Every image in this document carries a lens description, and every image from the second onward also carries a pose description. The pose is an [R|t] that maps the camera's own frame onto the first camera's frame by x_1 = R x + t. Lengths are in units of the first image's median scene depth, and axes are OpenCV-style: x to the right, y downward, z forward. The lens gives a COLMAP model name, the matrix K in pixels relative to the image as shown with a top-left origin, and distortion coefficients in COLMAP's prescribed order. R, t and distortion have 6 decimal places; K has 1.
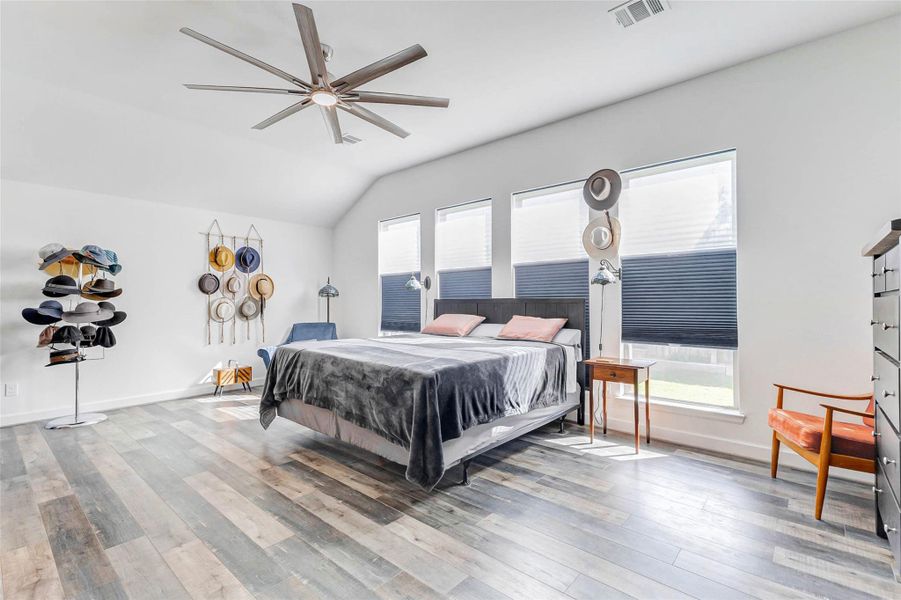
lens RADIAL K [[393.4, 0, 458.2], [0, 393.4, 298.2], [0, 0, 1]] dist [0.003704, 0.000358]
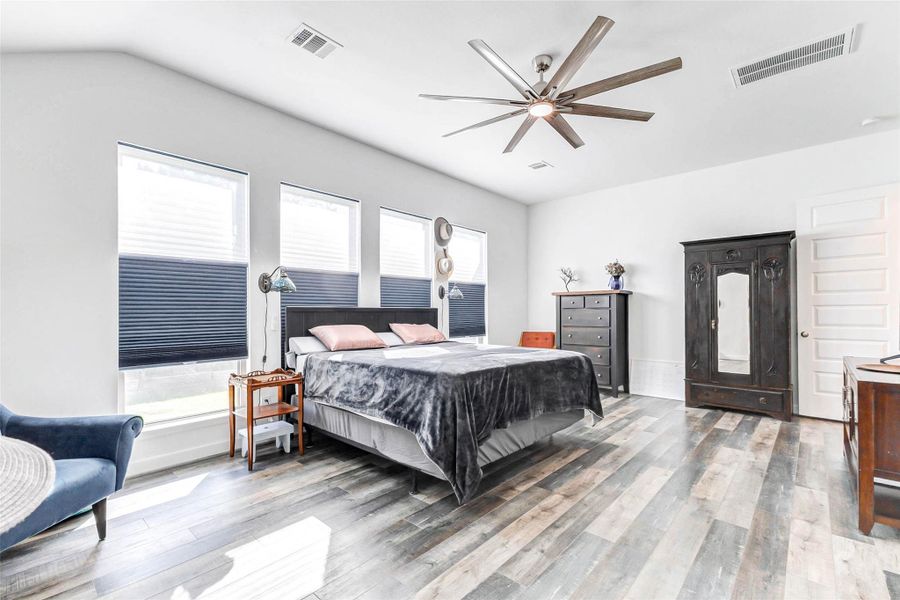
lens RADIAL K [[393.0, 0, 457.7], [0, 393.0, 298.2], [0, 0, 1]] dist [0.003704, 0.000358]
pose [[0.044398, 0.041676, 0.998144, -1.390418], [0.000386, 0.999129, -0.041734, 0.030496], [-0.999014, 0.002239, 0.044344, 1.193050]]
